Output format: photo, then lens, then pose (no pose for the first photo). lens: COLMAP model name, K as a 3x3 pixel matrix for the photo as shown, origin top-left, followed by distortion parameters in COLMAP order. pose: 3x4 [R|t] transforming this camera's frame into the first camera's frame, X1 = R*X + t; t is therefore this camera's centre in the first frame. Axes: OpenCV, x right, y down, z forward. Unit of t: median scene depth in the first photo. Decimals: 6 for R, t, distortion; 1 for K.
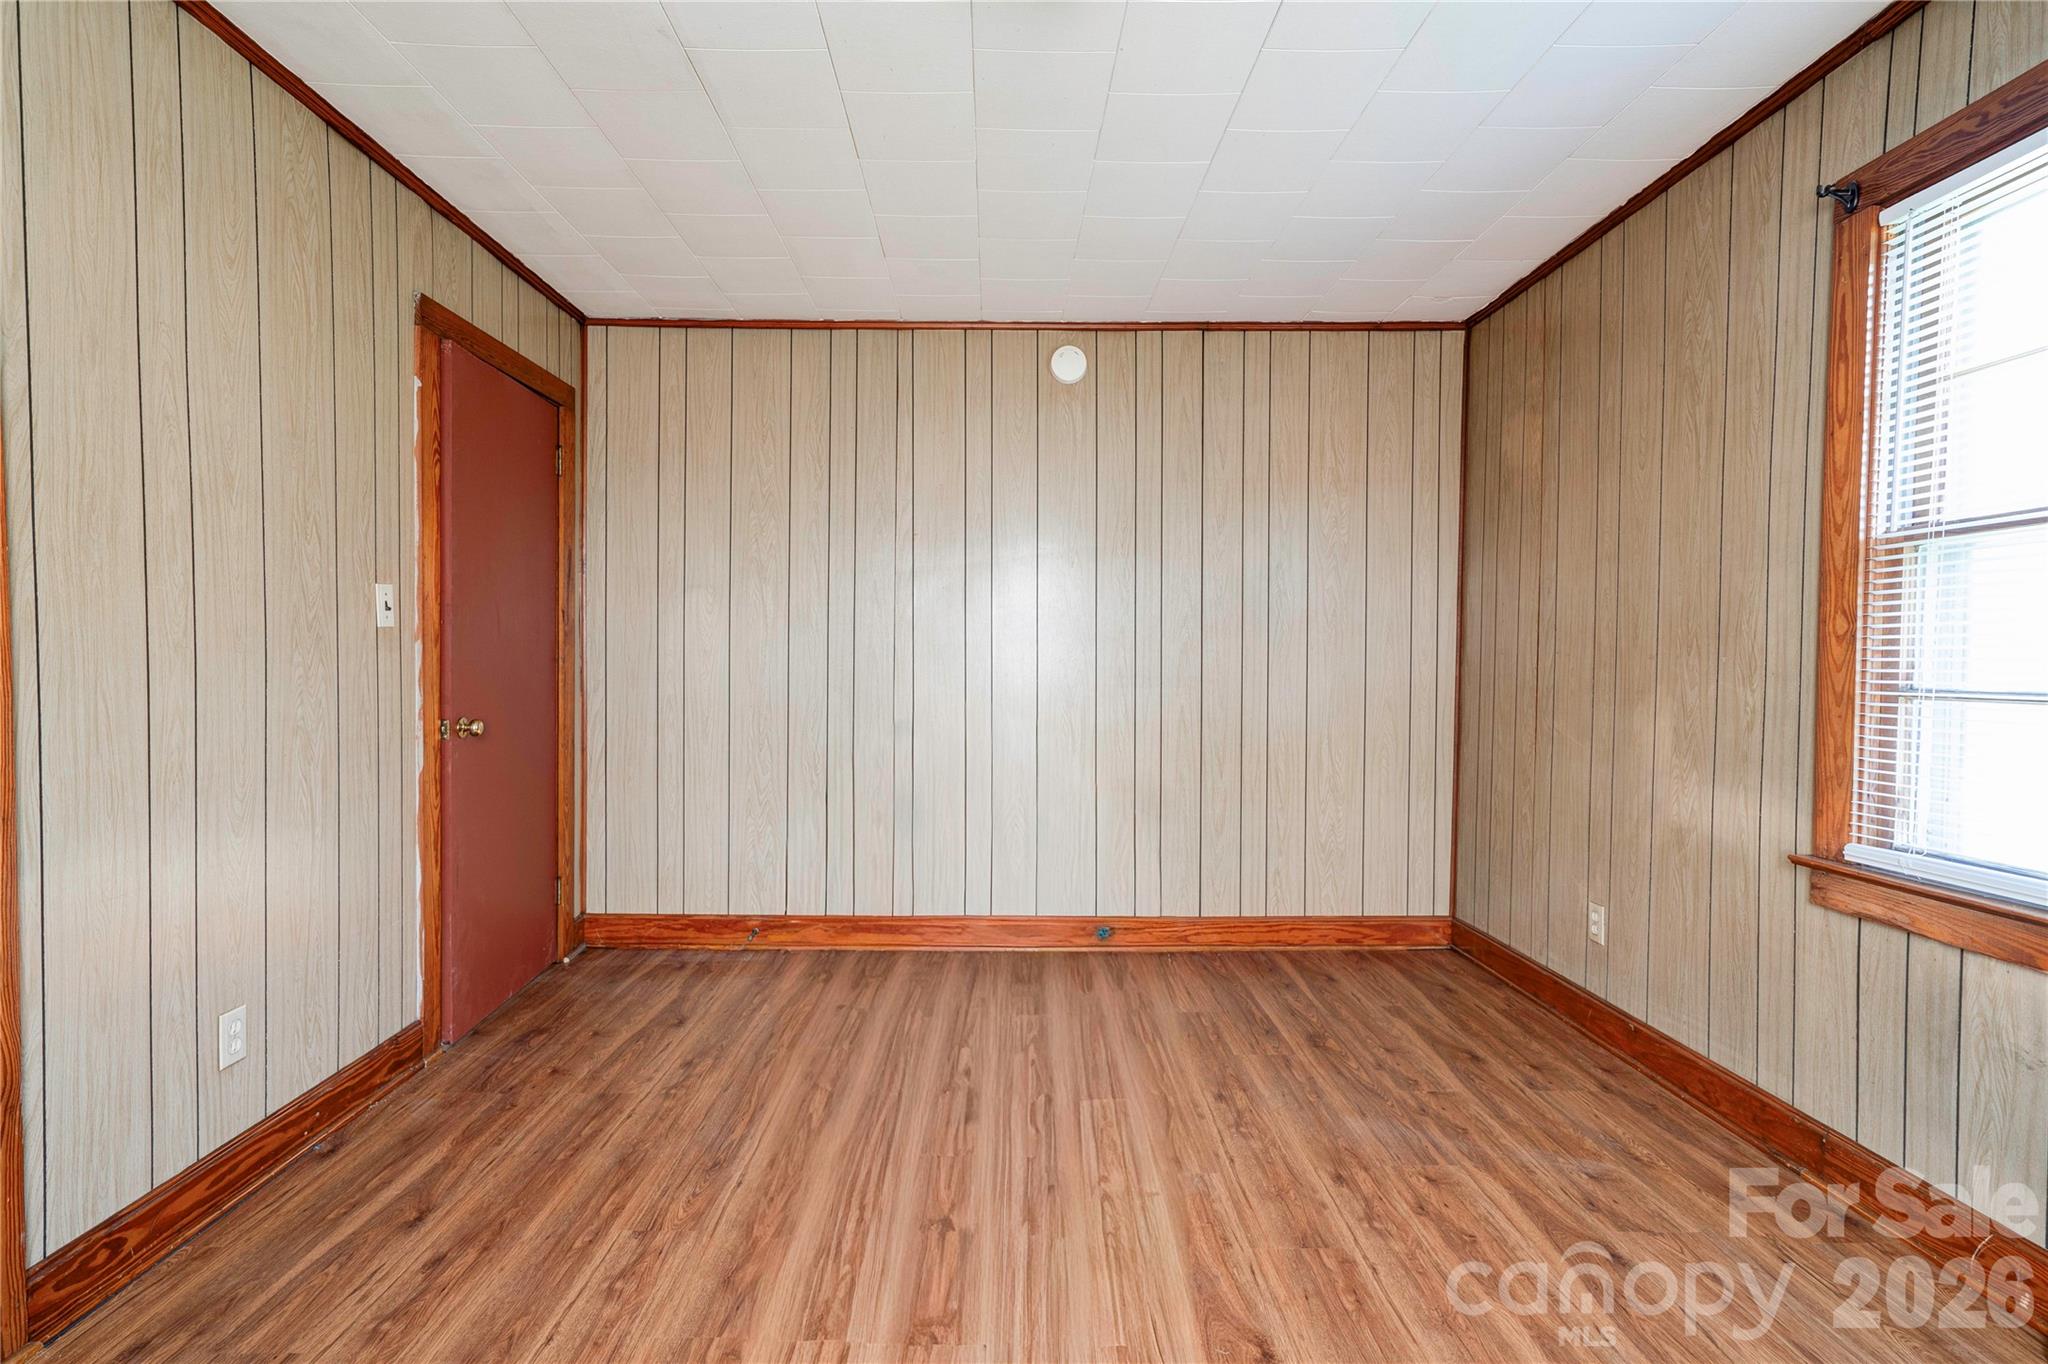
lens RADIAL K [[938.5, 0, 1009.5], [0, 938.5, 678.1], [0, 0, 1]] dist [-0.007313, 0.014968]
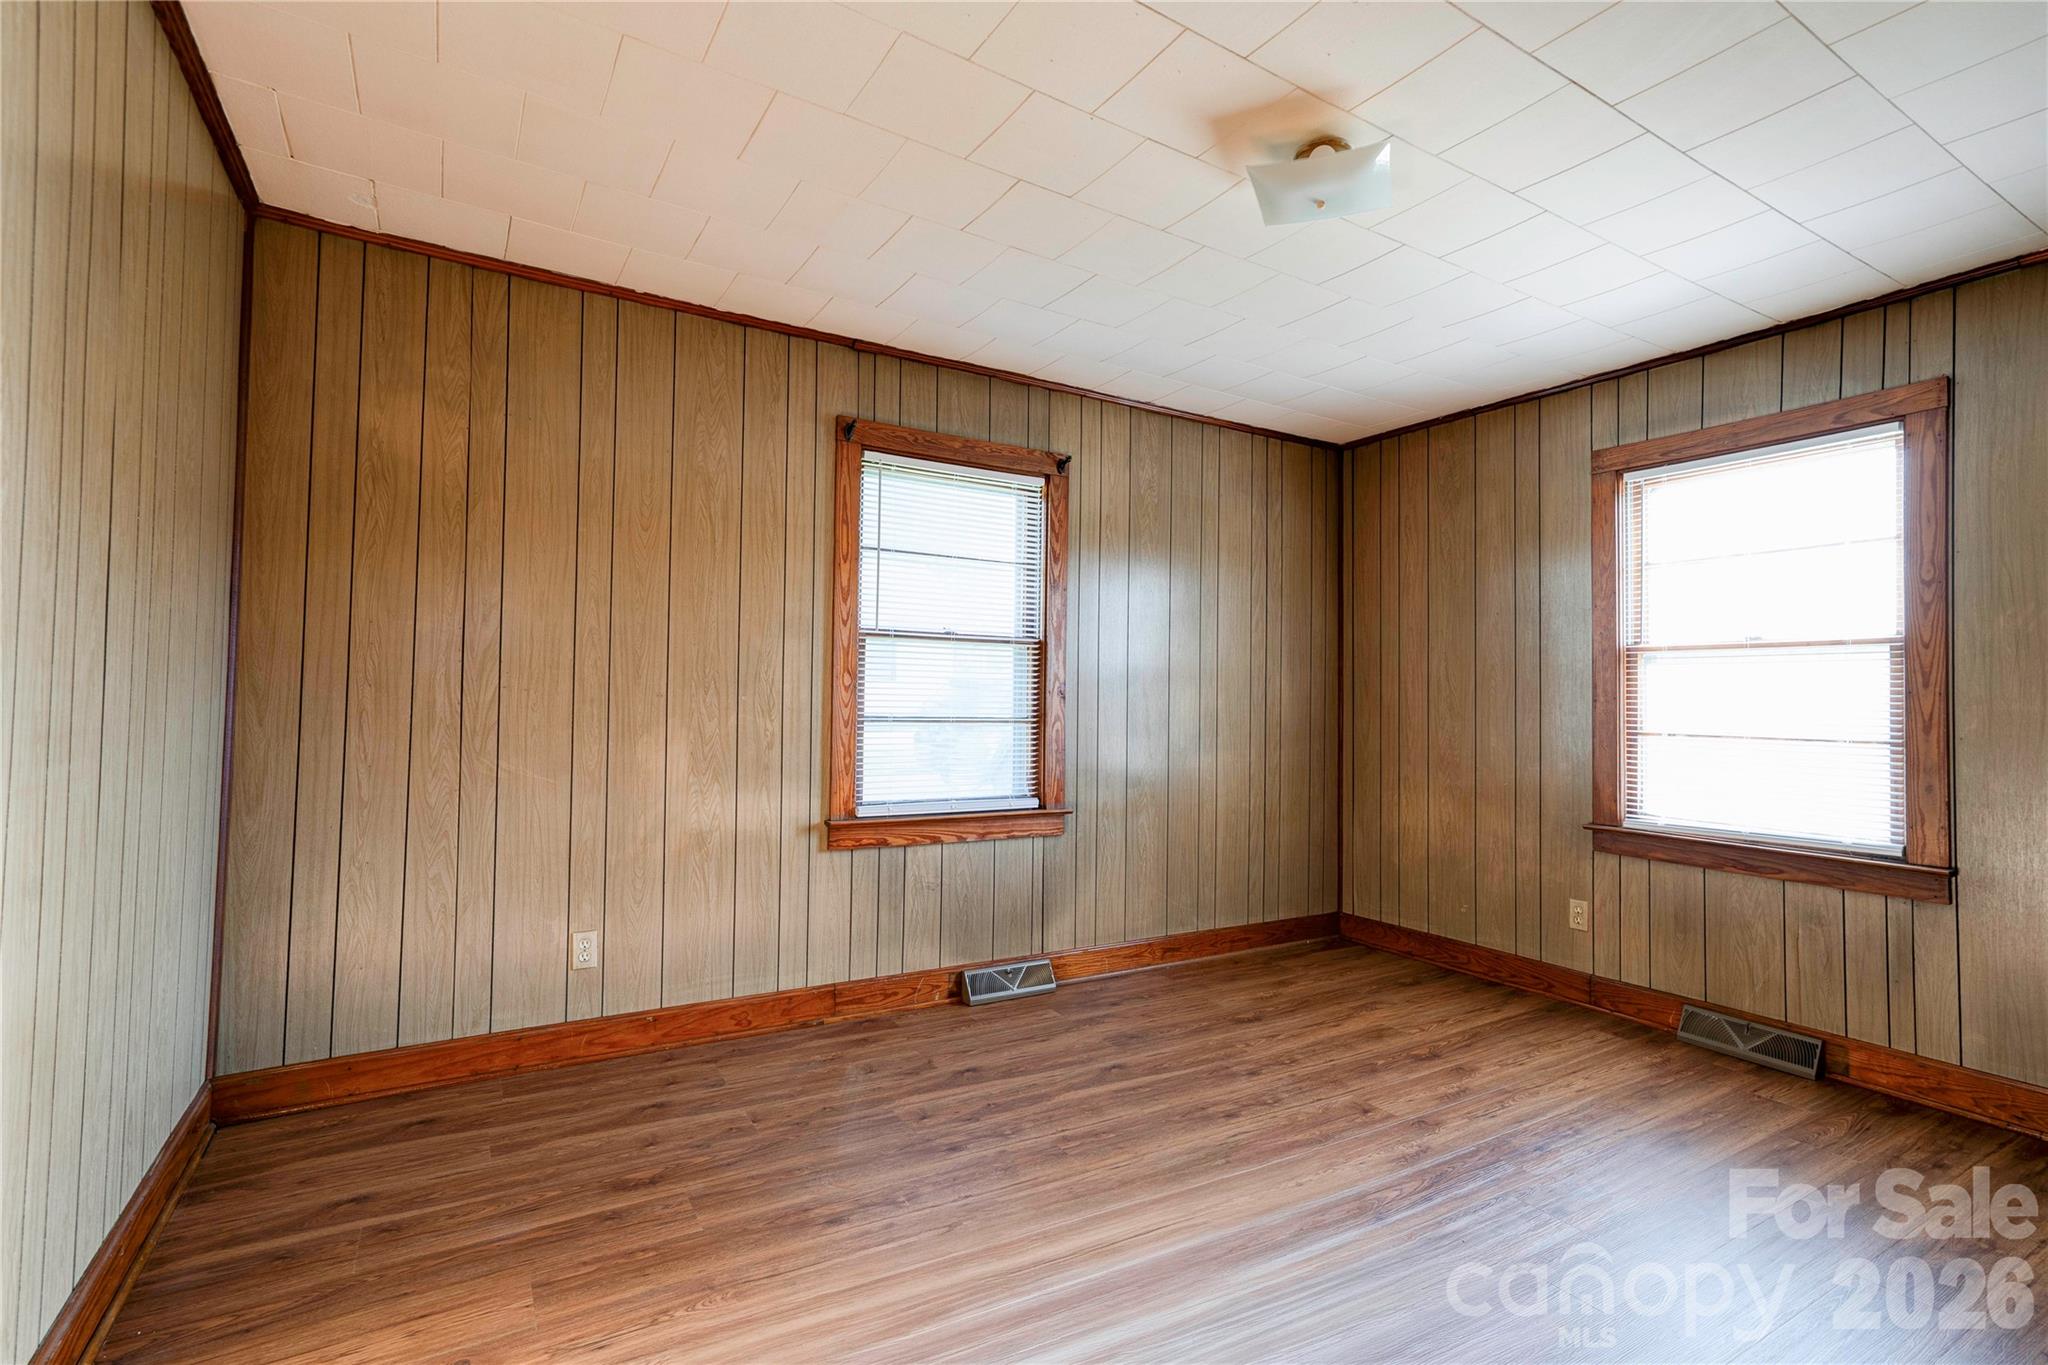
lens RADIAL K [[938.5, 0, 1009.5], [0, 938.5, 678.6], [0, 0, 1]] dist [-0.007313, 0.014968]
pose [[-0.499816, 0.009911, 0.866075, -0.620327], [-0.002033, 0.999918, -0.012616, -0.032186], [-0.866129, -0.008066, -0.499755, 1.359070]]
